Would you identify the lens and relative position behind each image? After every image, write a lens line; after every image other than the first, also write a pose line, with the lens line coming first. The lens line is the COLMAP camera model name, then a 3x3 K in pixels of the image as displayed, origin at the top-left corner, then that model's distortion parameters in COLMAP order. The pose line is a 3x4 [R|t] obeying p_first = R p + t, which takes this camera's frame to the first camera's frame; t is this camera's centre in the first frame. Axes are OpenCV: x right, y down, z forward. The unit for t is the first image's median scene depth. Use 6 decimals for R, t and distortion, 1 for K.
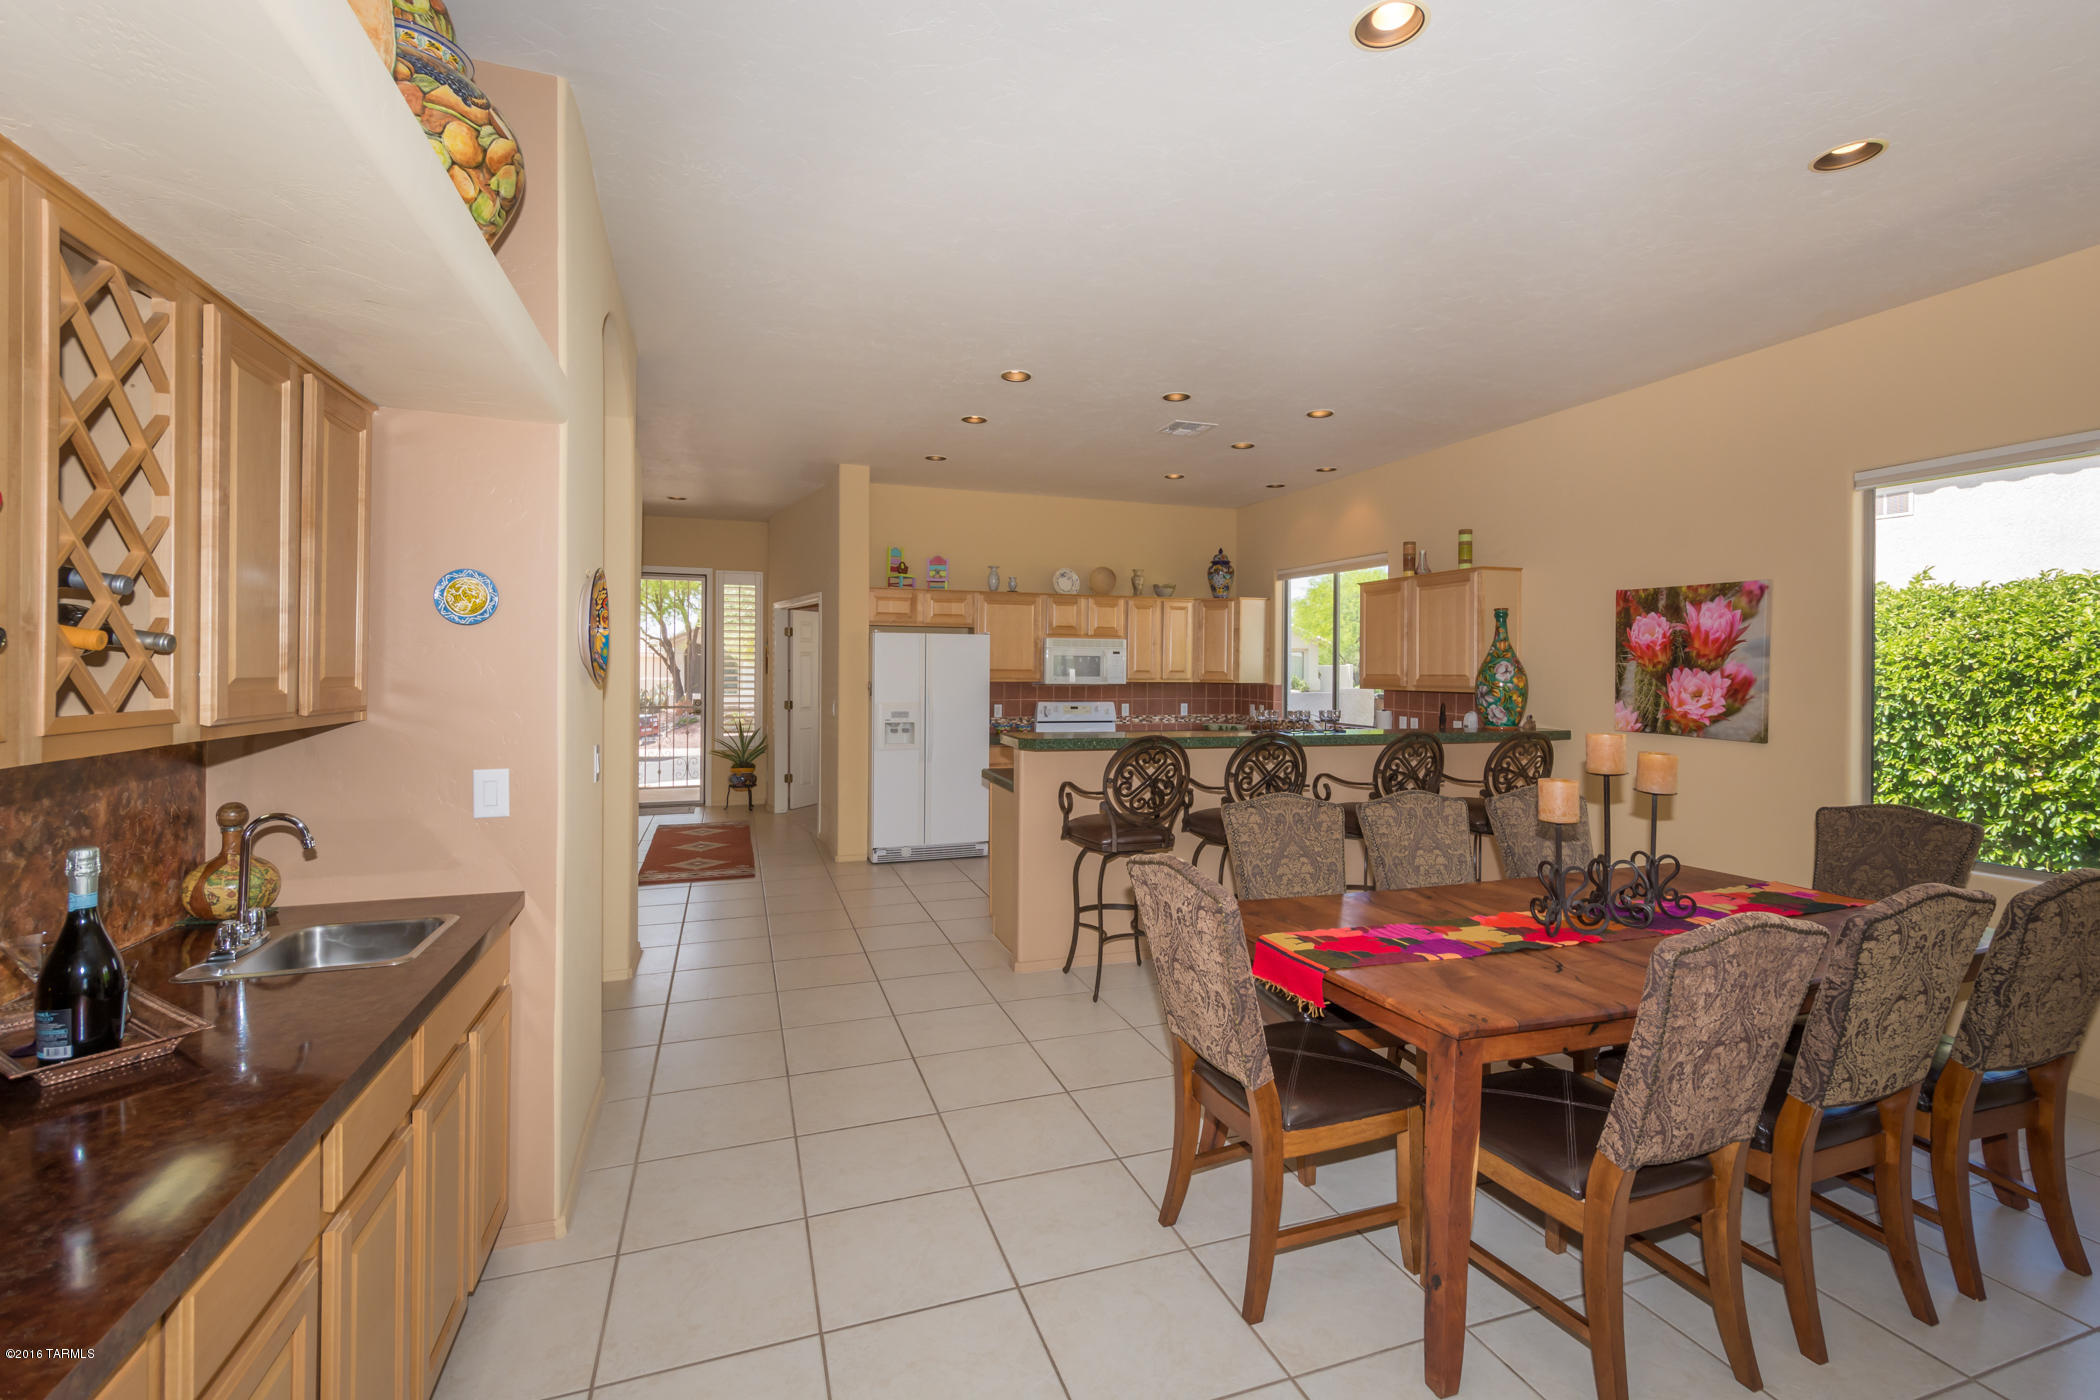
lens RADIAL K [[935.2, 0, 1055.4], [0, 935.2, 675.5], [0, 0, 1]] dist [0.011329, -0.001933]
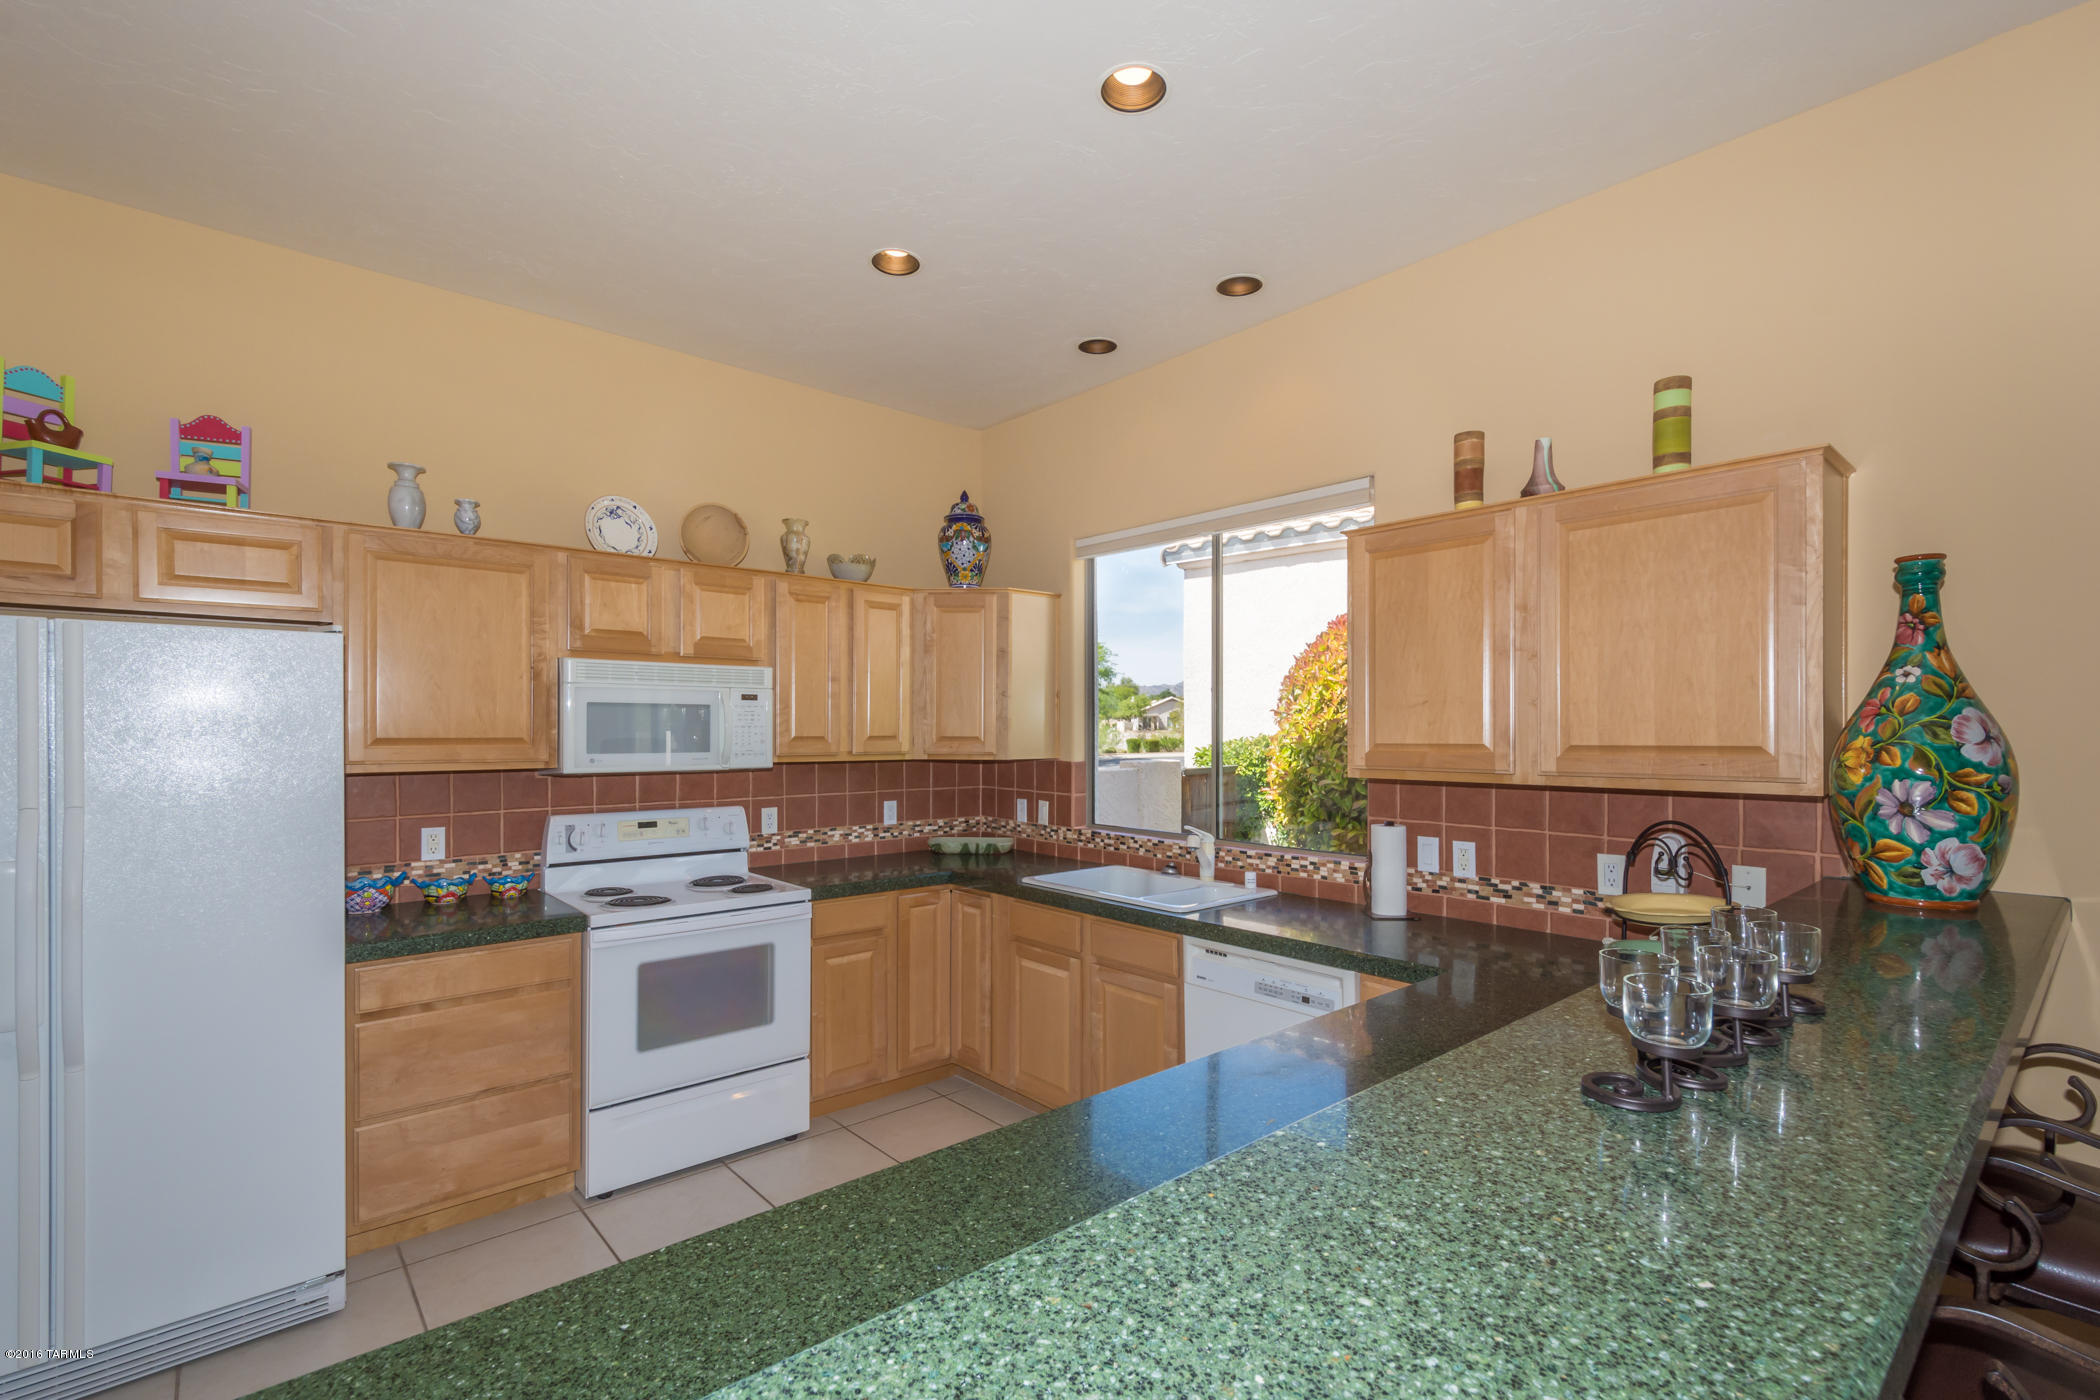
lens RADIAL K [[935.2, 0, 1052.4], [0, 935.2, 737.6], [0, 0, 1]] dist [0.011329, -0.001933]
pose [[0.926149, -0.010330, 0.377016, 0.033306], [0.009319, 0.999946, 0.004505, -0.006457], [-0.377042, -0.000659, 0.926196, 0.573643]]
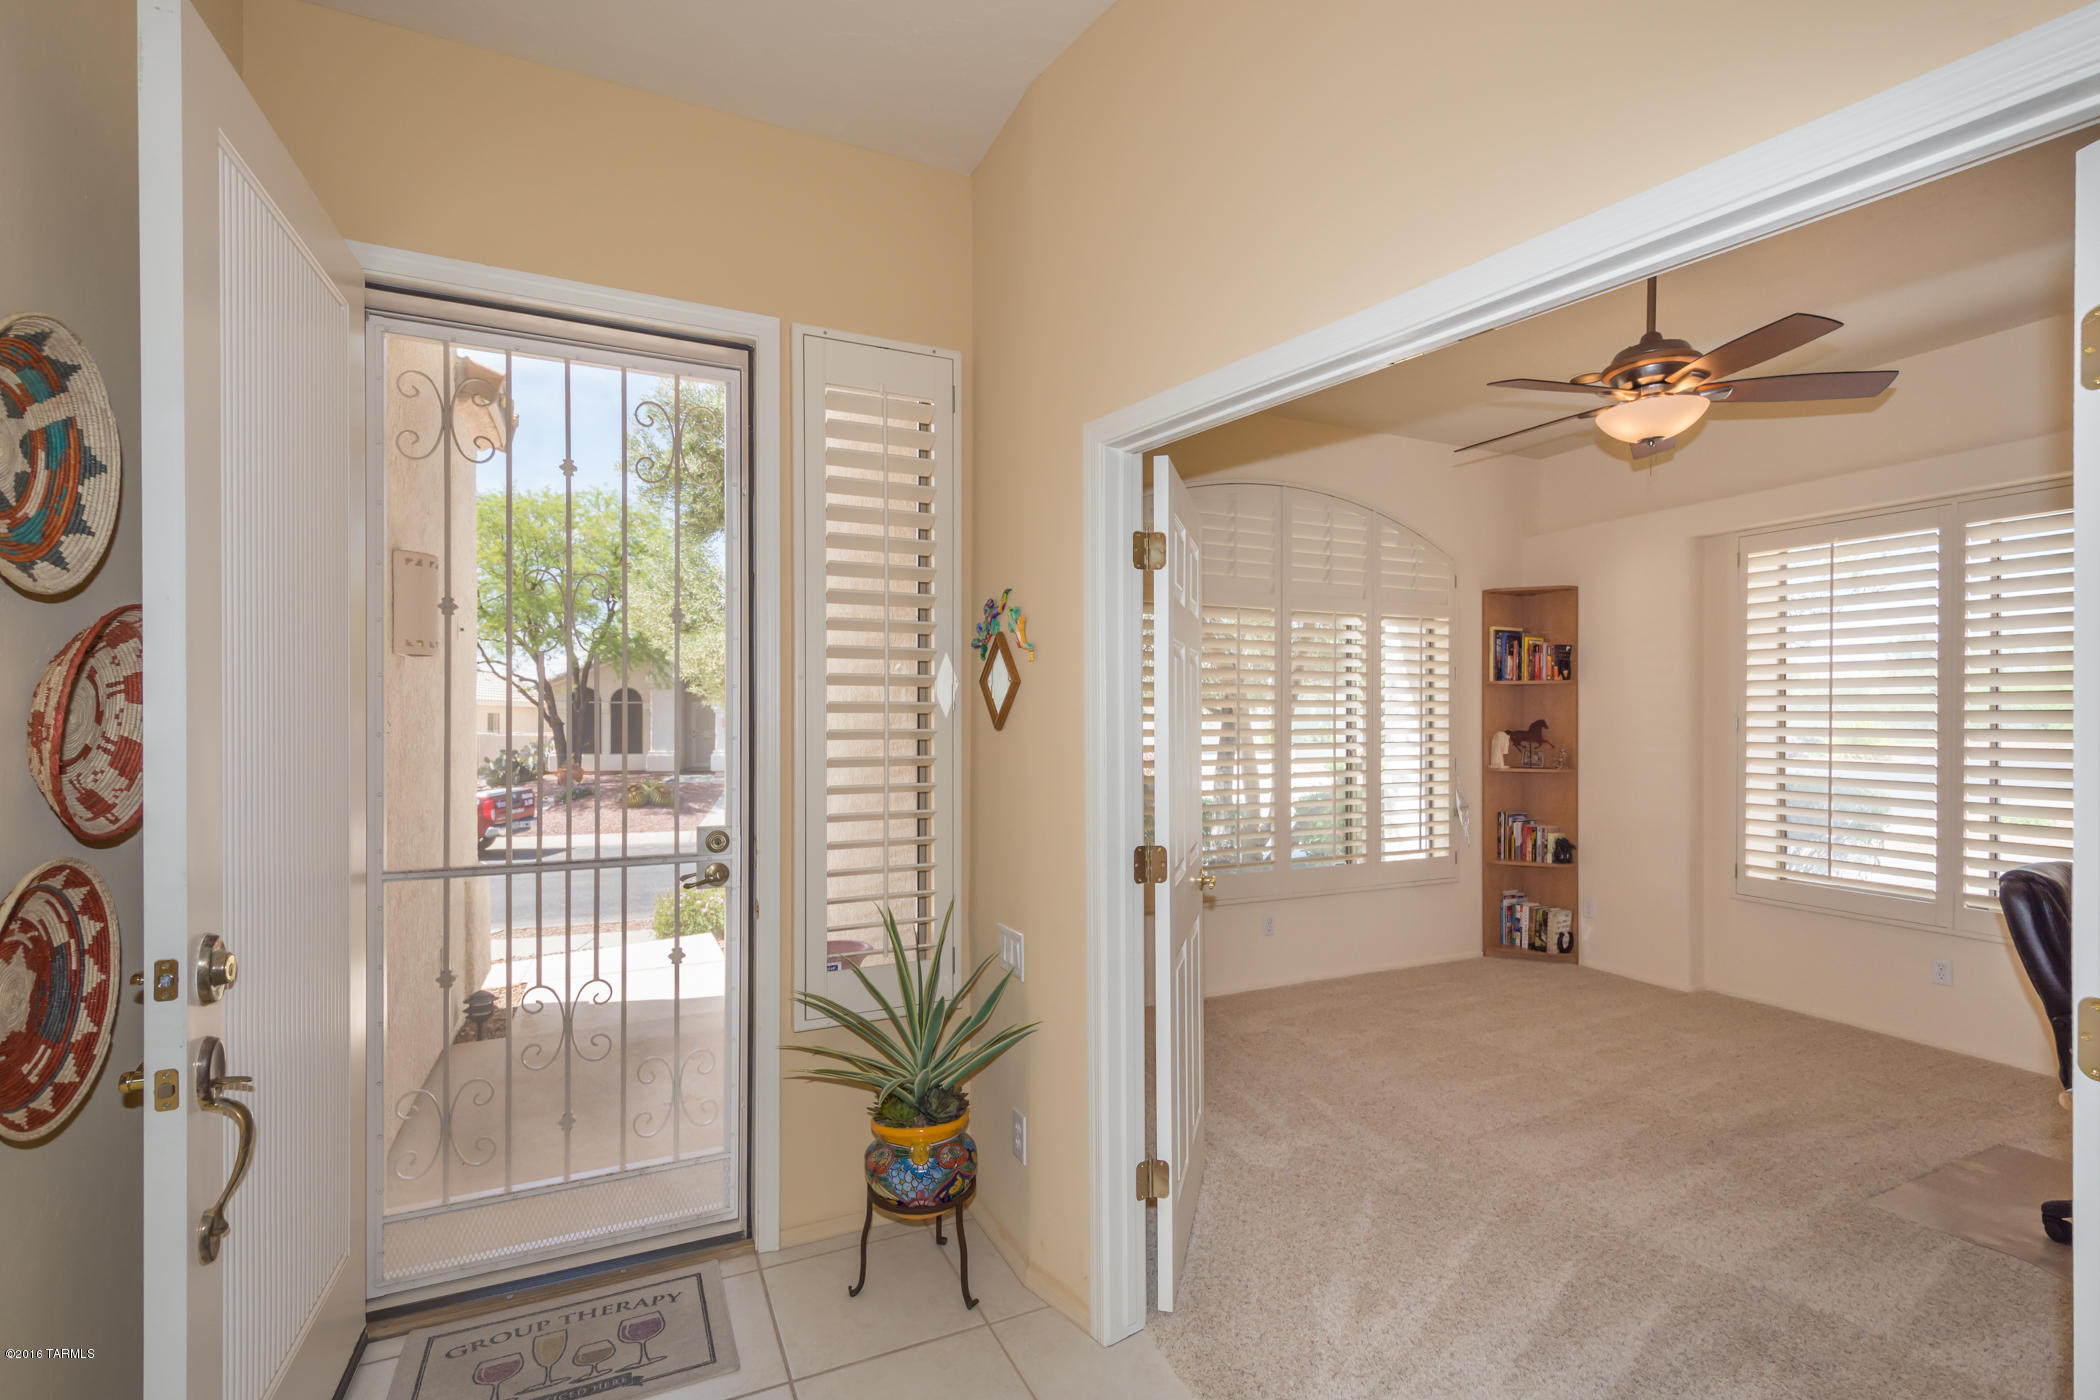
lens RADIAL K [[935.2, 0, 1063.1], [0, 935.2, 706.6], [0, 0, 1]] dist [0.011329, -0.001933]
pose [[0.993296, -0.007450, 0.115360, -0.404527], [0.009573, 0.999795, -0.017861, -0.003906], [-0.115203, 0.018846, 0.993163, 0.936958]]
